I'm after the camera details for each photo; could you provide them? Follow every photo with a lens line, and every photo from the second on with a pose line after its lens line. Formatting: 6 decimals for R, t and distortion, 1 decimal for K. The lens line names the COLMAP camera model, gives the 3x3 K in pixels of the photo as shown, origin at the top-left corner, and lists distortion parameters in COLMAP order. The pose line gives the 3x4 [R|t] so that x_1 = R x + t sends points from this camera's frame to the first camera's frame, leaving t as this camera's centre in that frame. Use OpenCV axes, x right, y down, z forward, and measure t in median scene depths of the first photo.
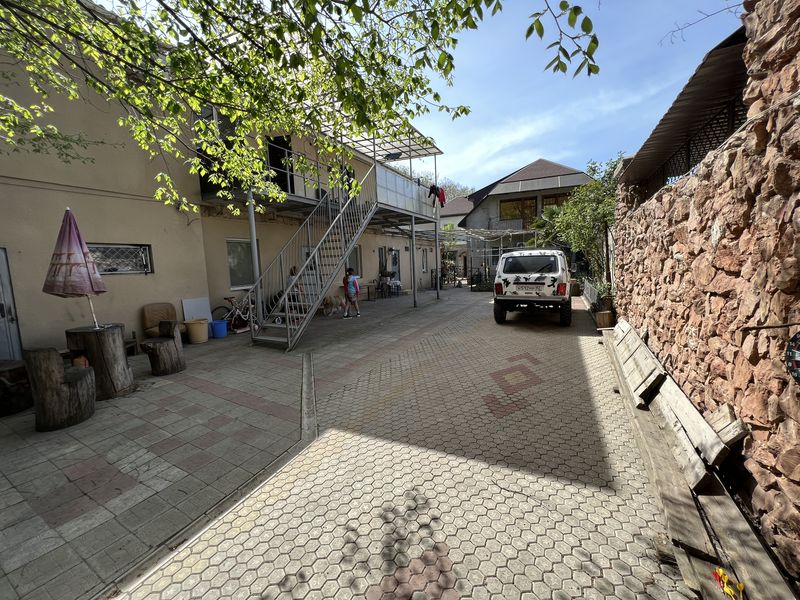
lens RADIAL K [[318.5, 0, 397.7], [0, 318.5, 300.6], [0, 0, 1]] dist [0.001665, -0.000397]
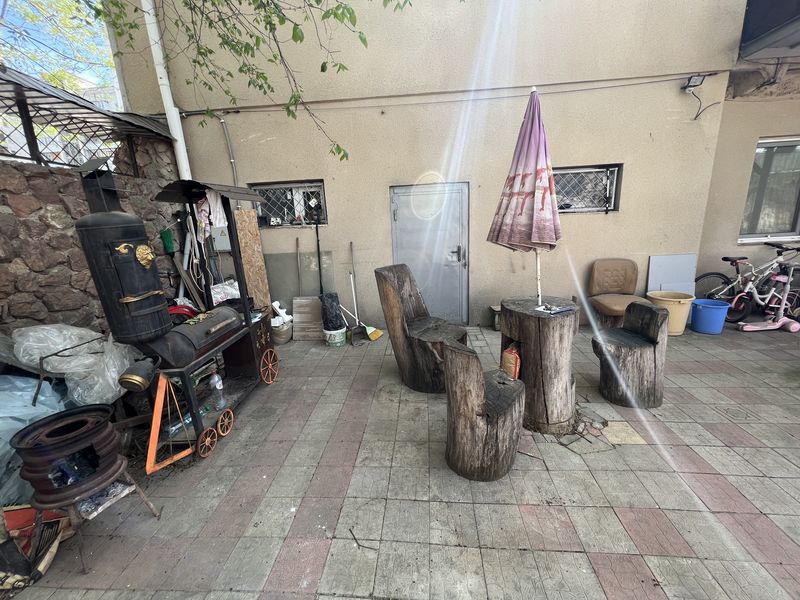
lens RADIAL K [[318.5, 0, 398.4], [0, 318.5, 299.2], [0, 0, 1]] dist [0.001665, -0.000397]
pose [[0.409498, 0.232526, -0.882181, -0.449978], [-0.070797, 0.972157, 0.223378, -0.033560], [0.909560, -0.029017, 0.414558, 0.437047]]
